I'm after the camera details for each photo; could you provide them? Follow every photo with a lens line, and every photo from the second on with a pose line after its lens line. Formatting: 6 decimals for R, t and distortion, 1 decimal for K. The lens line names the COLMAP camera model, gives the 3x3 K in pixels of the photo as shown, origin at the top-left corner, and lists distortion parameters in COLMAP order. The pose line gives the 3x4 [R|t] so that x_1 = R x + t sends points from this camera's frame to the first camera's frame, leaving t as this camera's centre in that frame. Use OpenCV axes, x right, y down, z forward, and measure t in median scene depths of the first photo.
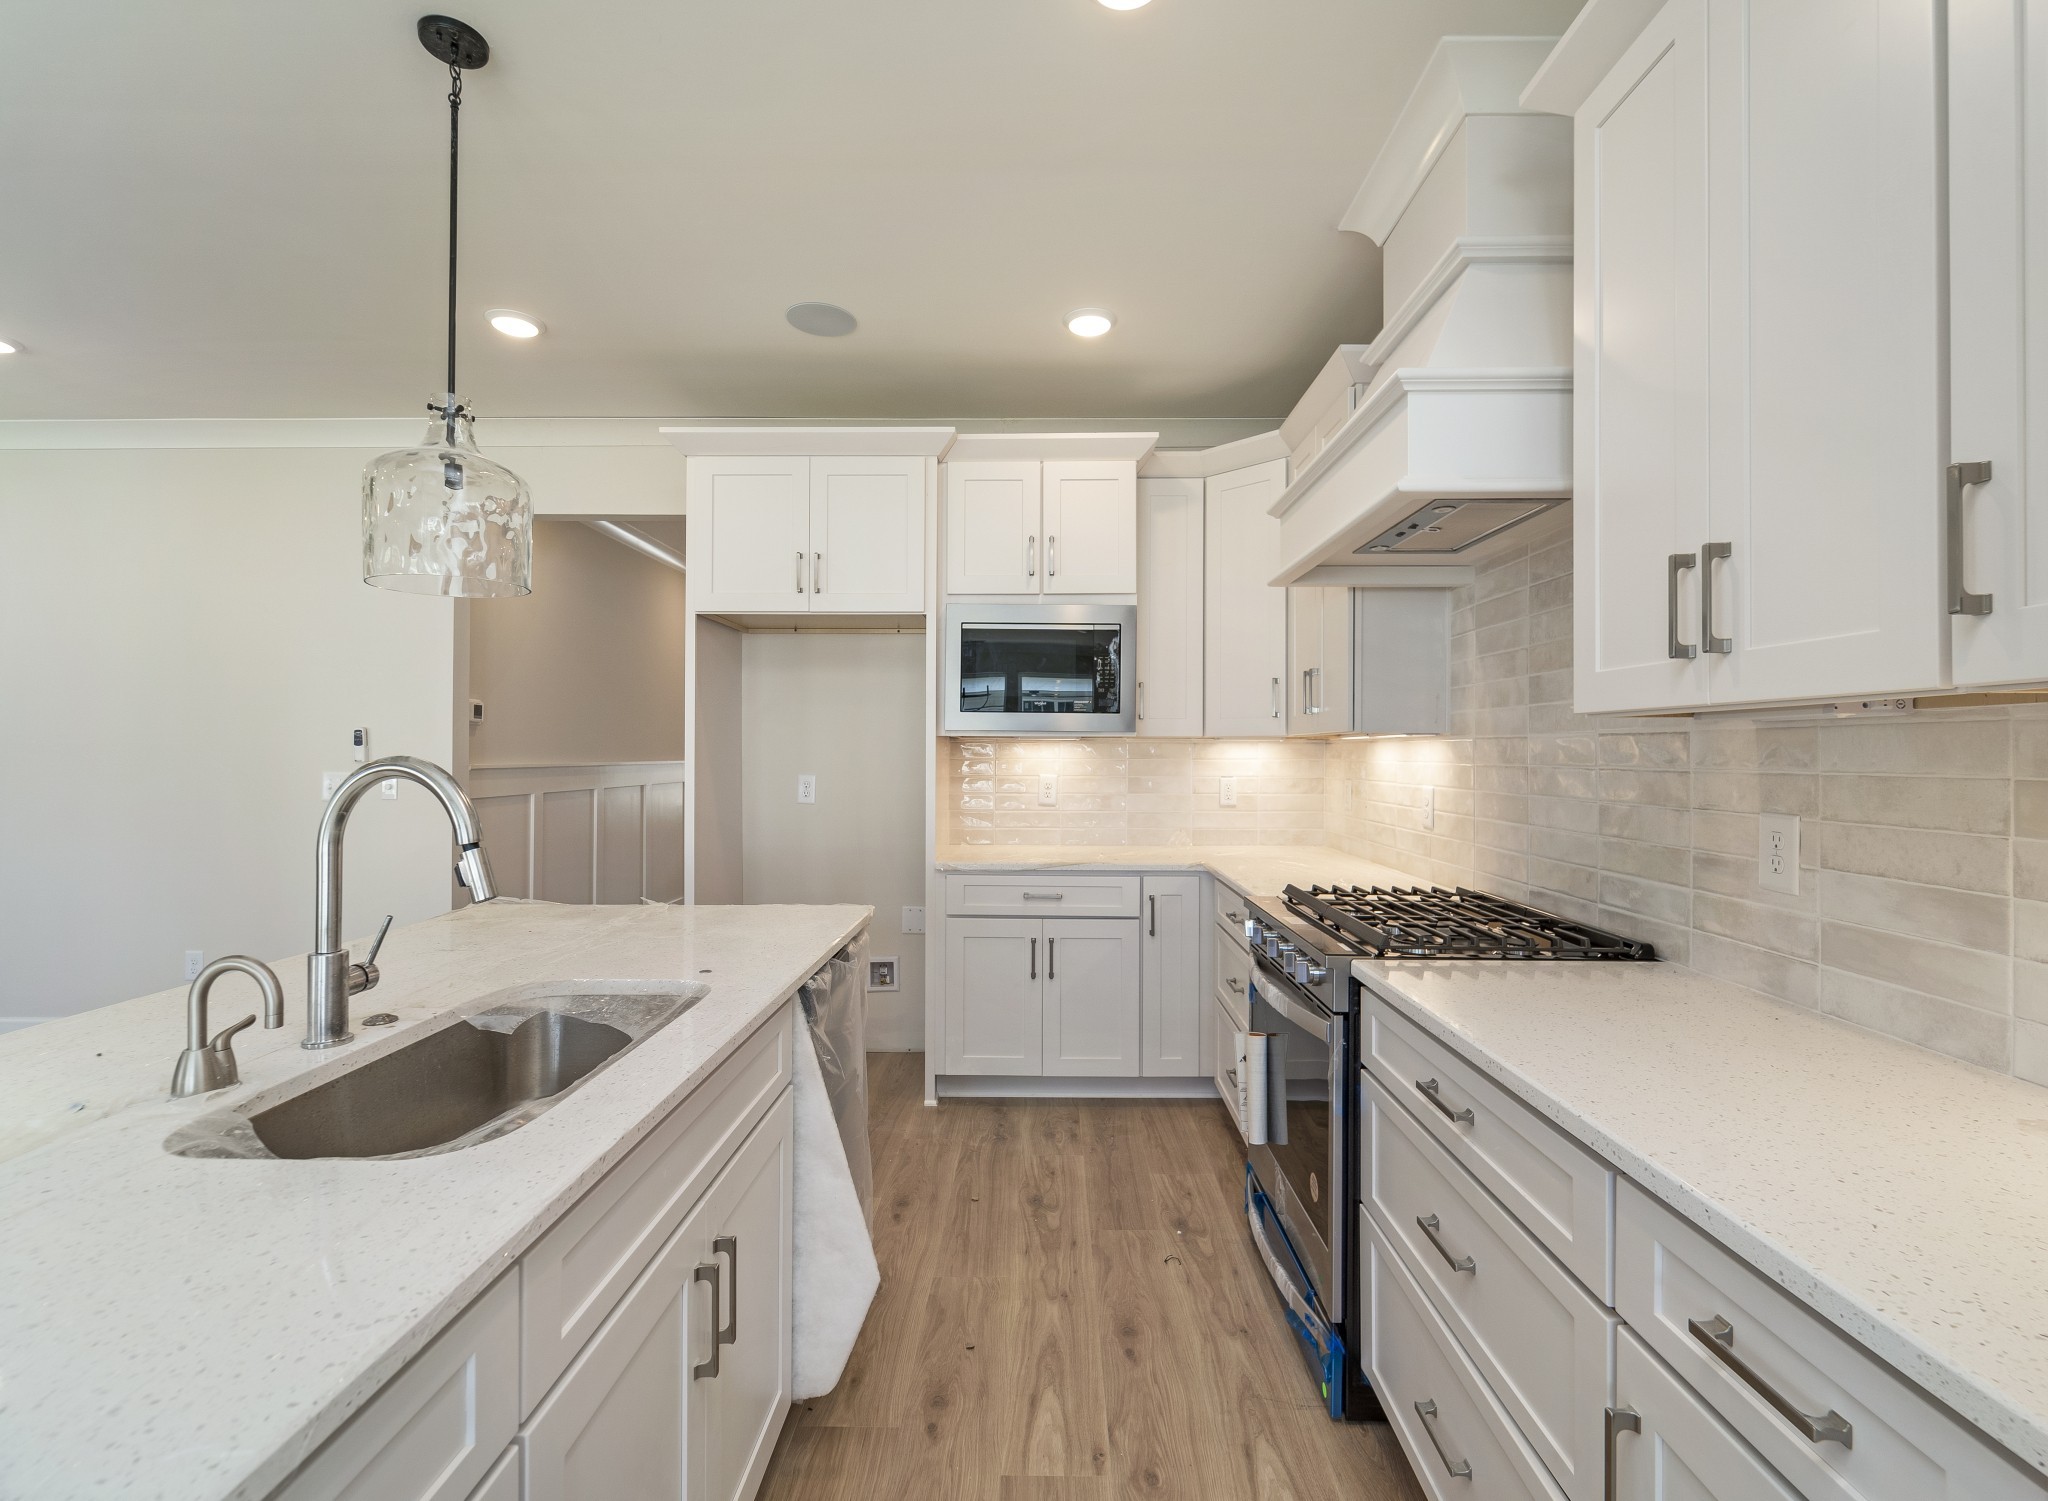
lens RADIAL K [[958.2, 0, 1039.6], [0, 958.2, 753.0], [0, 0, 1]] dist [-0.002756, -0.000335]
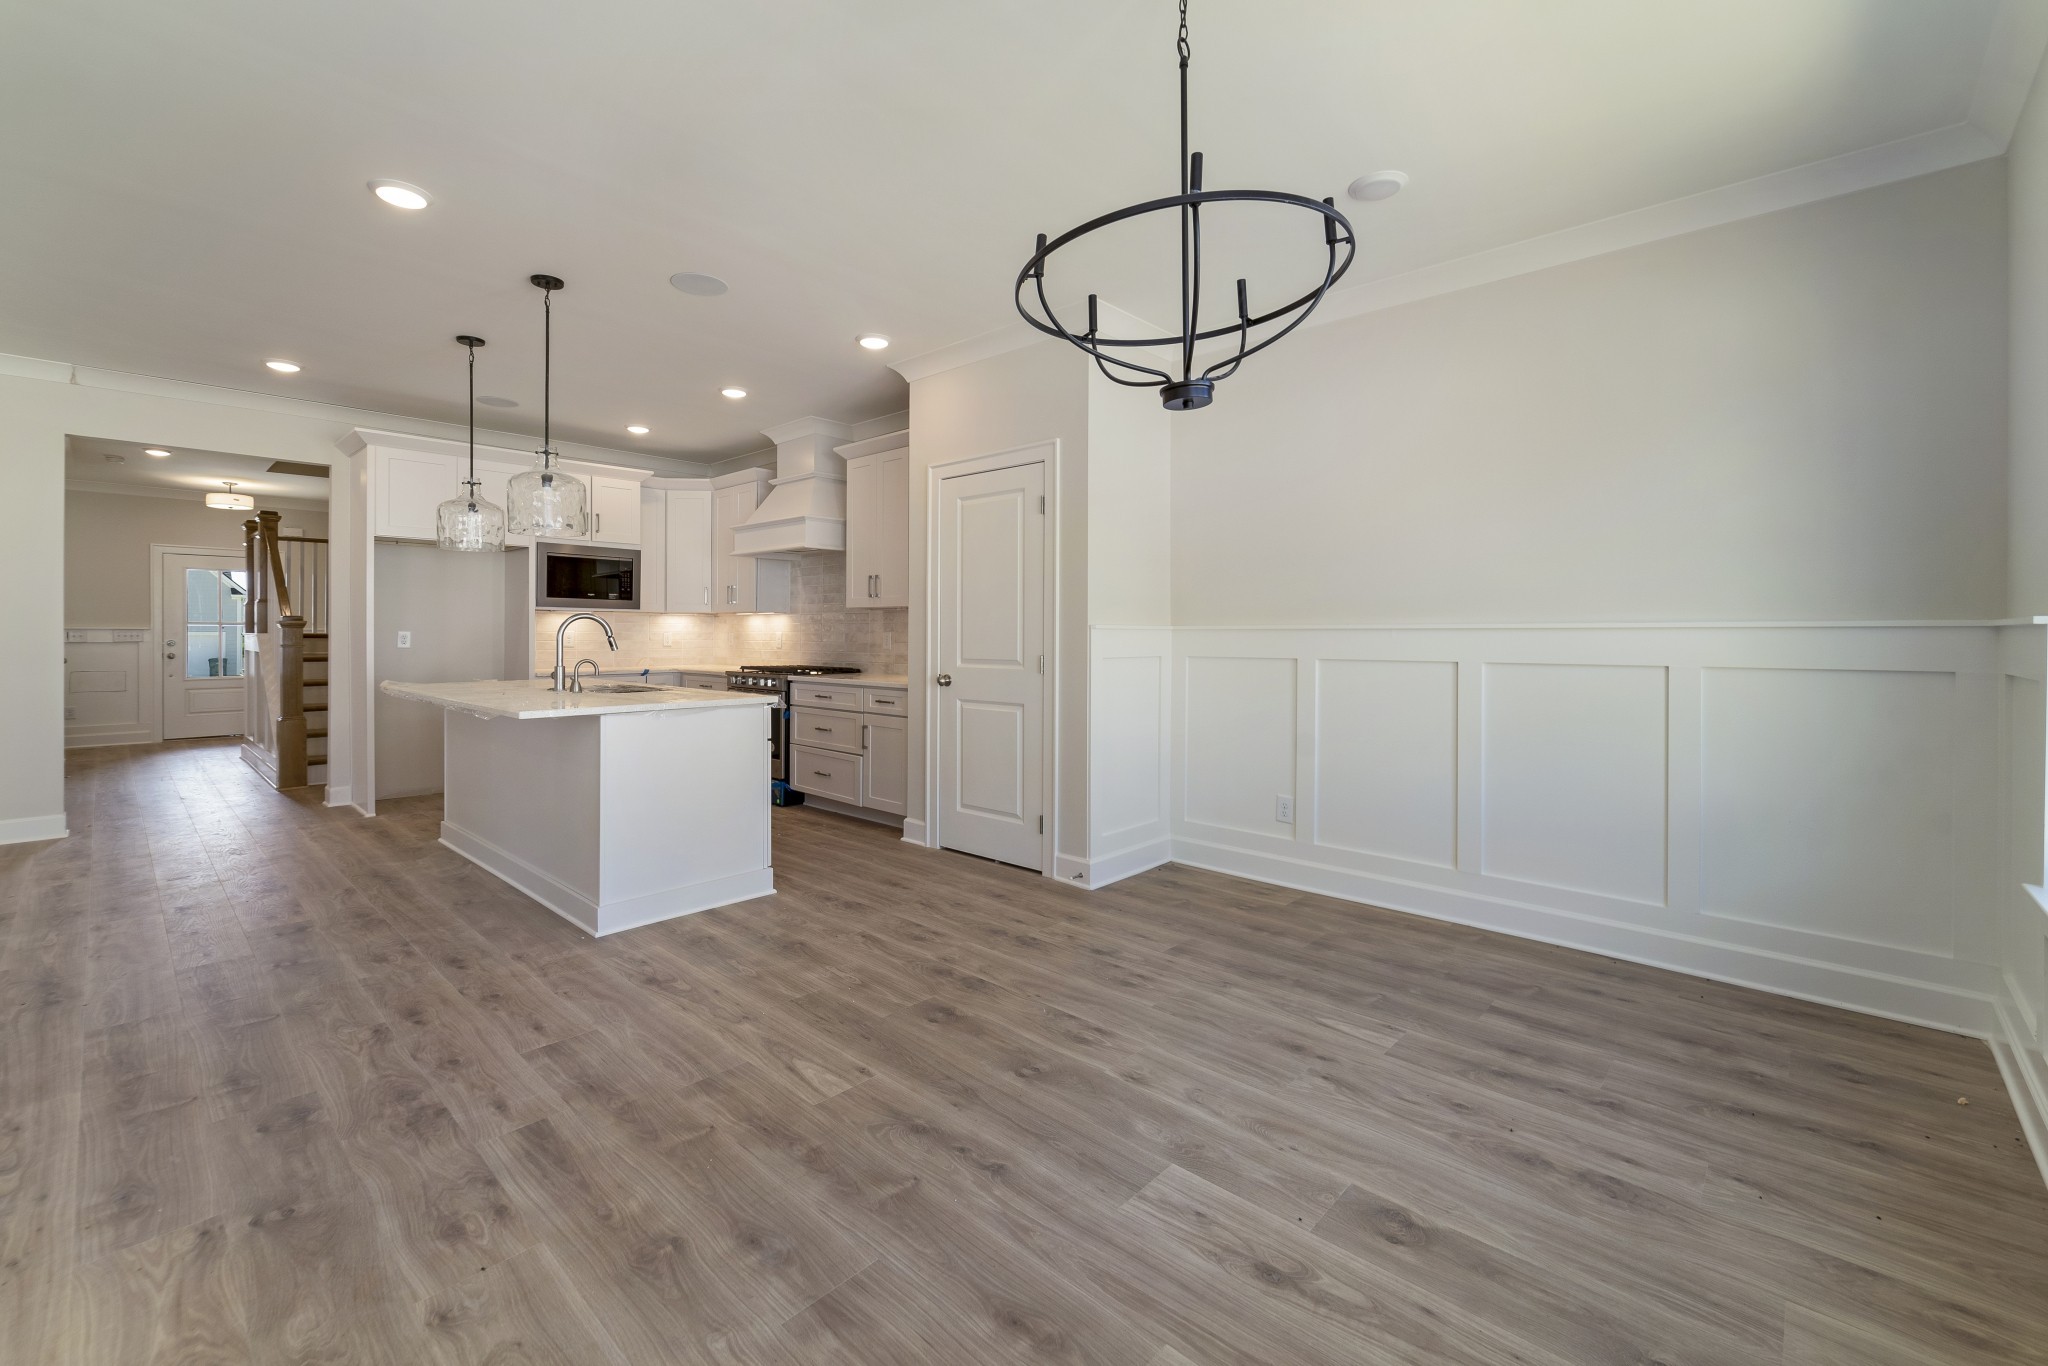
lens RADIAL K [[866.4, 0, 1046.6], [0, 866.4, 636.8], [0, 0, 1]] dist [0.001046, -0.000802]
pose [[0.659532, -0.003114, 0.751670, -0.904184], [-0.001928, 0.999981, 0.005834, 0.031837], [-0.751674, -0.005297, 0.659513, -1.134650]]
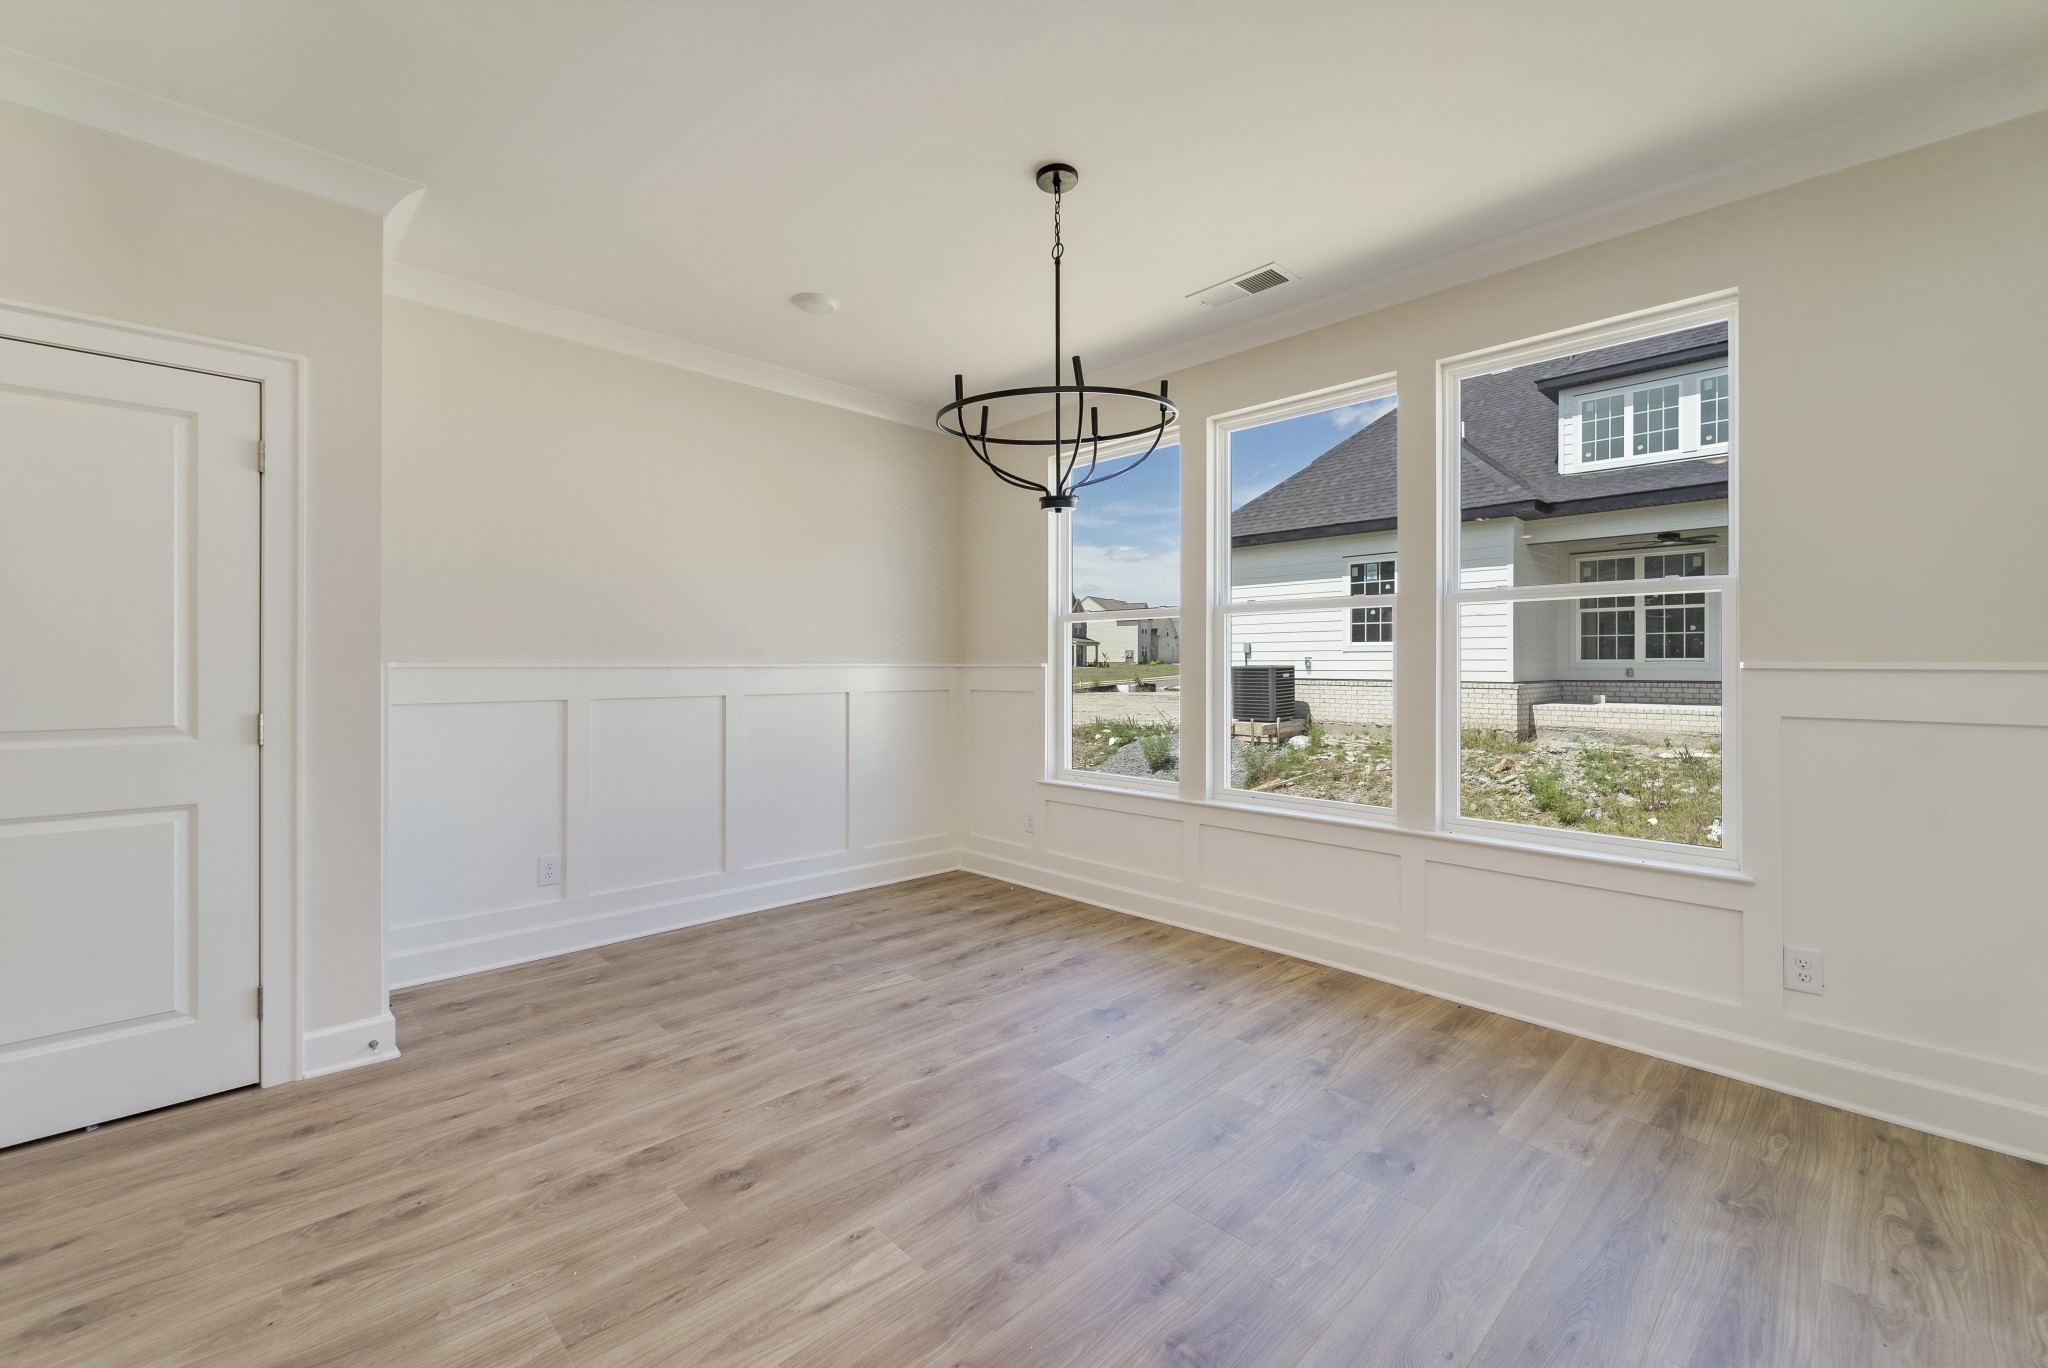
lens RADIAL K [[840.0, 0, 1024.1], [0, 840.0, 665.9], [0, 0, 1]] dist [0.002472, -0.001667]
pose [[-0.714155, -0.003042, 0.699981, -0.930463], [-0.003754, 0.999993, 0.000515, 0.021780], [-0.699978, -0.002260, -0.714161, -0.105375]]
